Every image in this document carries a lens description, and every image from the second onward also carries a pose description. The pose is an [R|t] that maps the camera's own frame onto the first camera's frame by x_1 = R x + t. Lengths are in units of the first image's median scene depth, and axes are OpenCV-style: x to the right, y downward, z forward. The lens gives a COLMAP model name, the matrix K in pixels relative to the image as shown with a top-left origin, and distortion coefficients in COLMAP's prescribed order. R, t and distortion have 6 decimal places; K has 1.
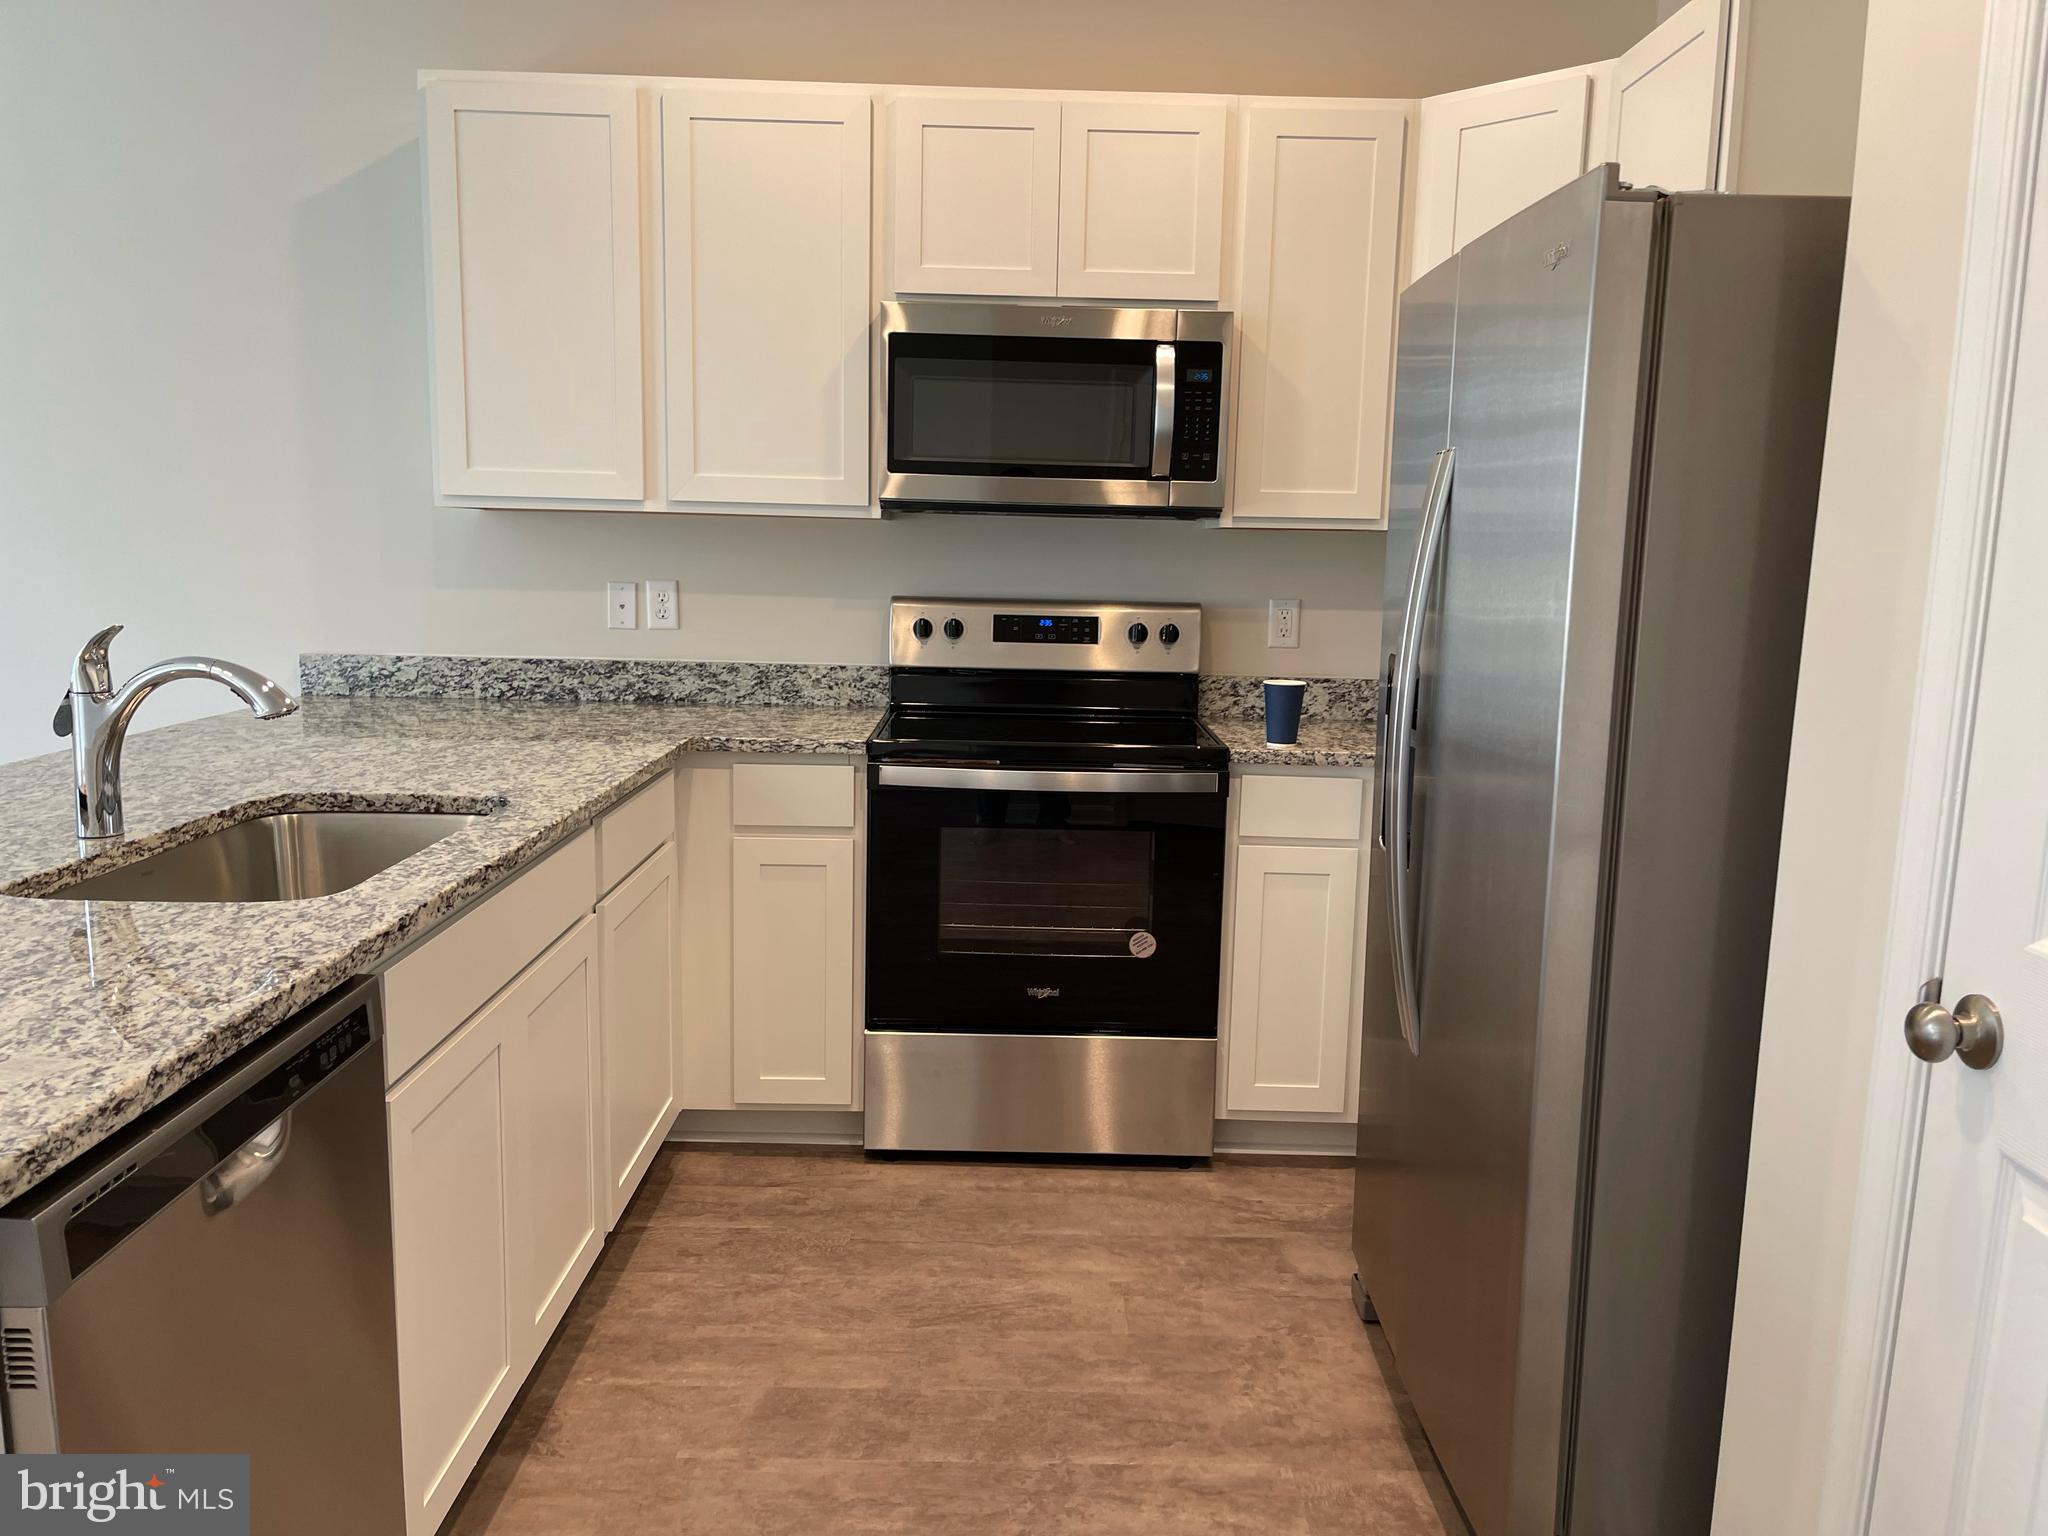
lens RADIAL K [[1542.4, 0, 1031.4], [0, 1542.4, 772.3], [0, 0, 1]] dist [0.014085, -0.024242]
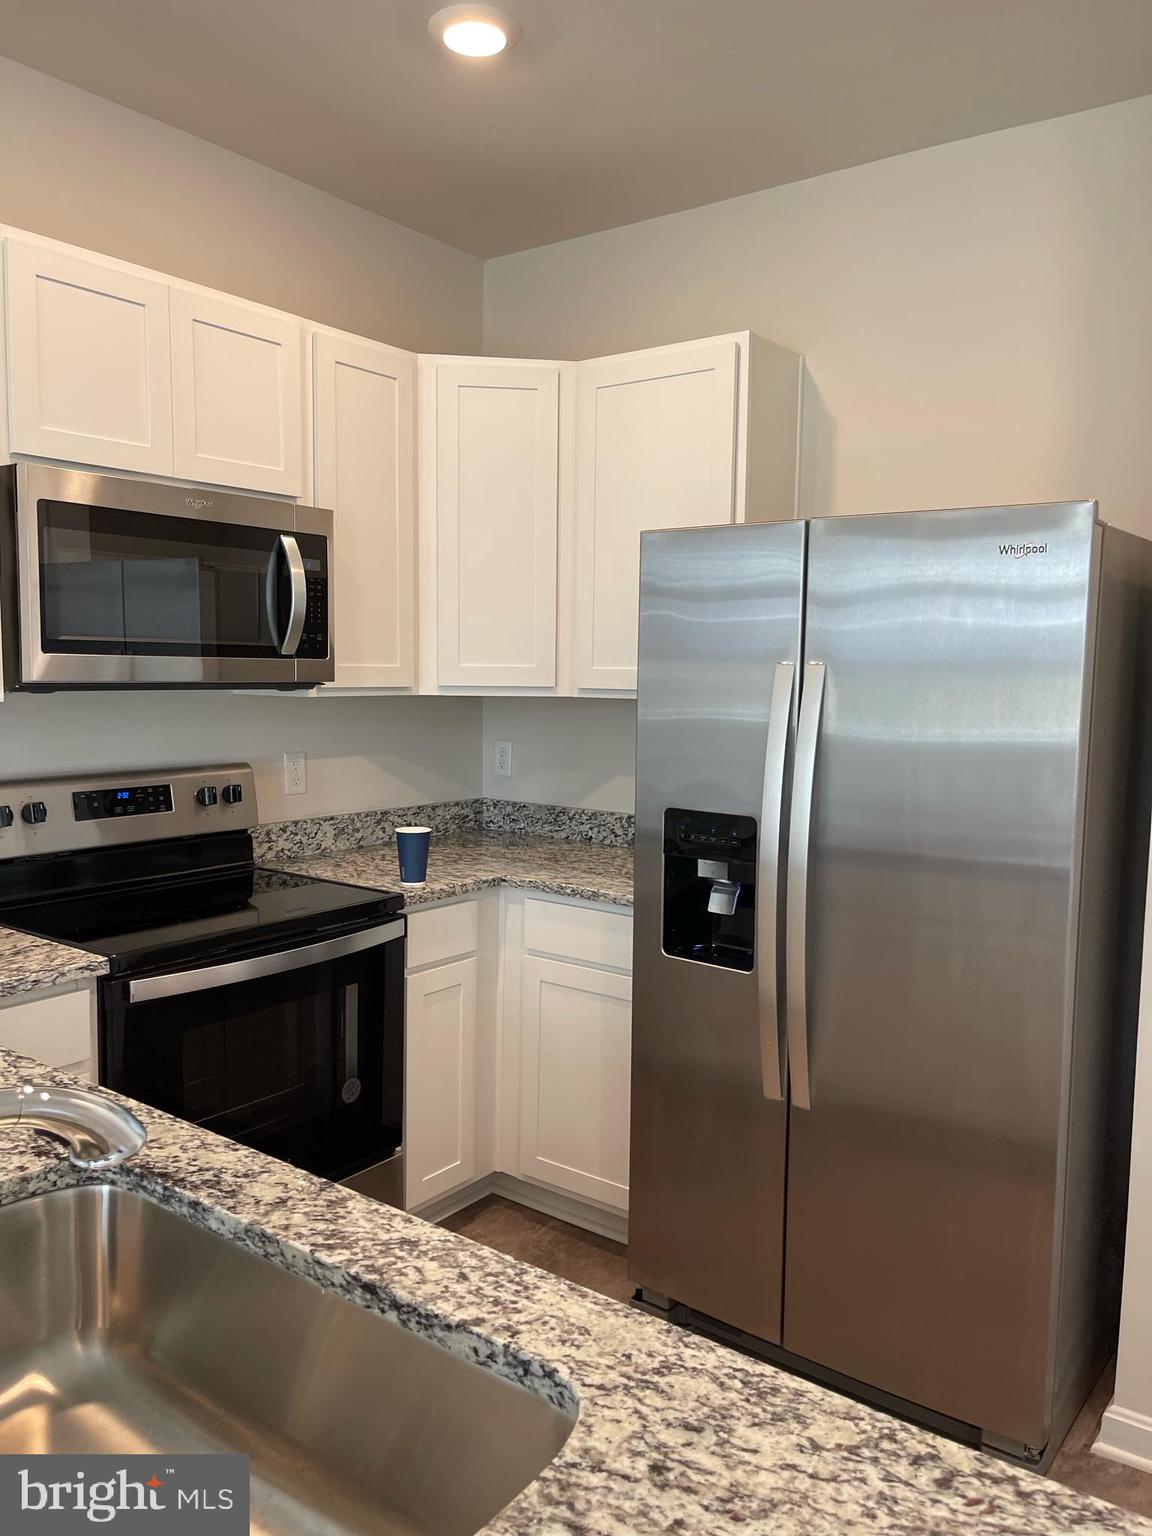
lens RADIAL K [[1156.8, 0, 581.1], [0, 1156.8, 762.0], [0, 0, 1]] dist [0.014085, -0.024242]
pose [[0.602302, -0.081283, 0.794120, -0.401433], [0.113376, 0.993428, 0.015693, -0.096926], [-0.790176, 0.080583, 0.607559, 0.319452]]
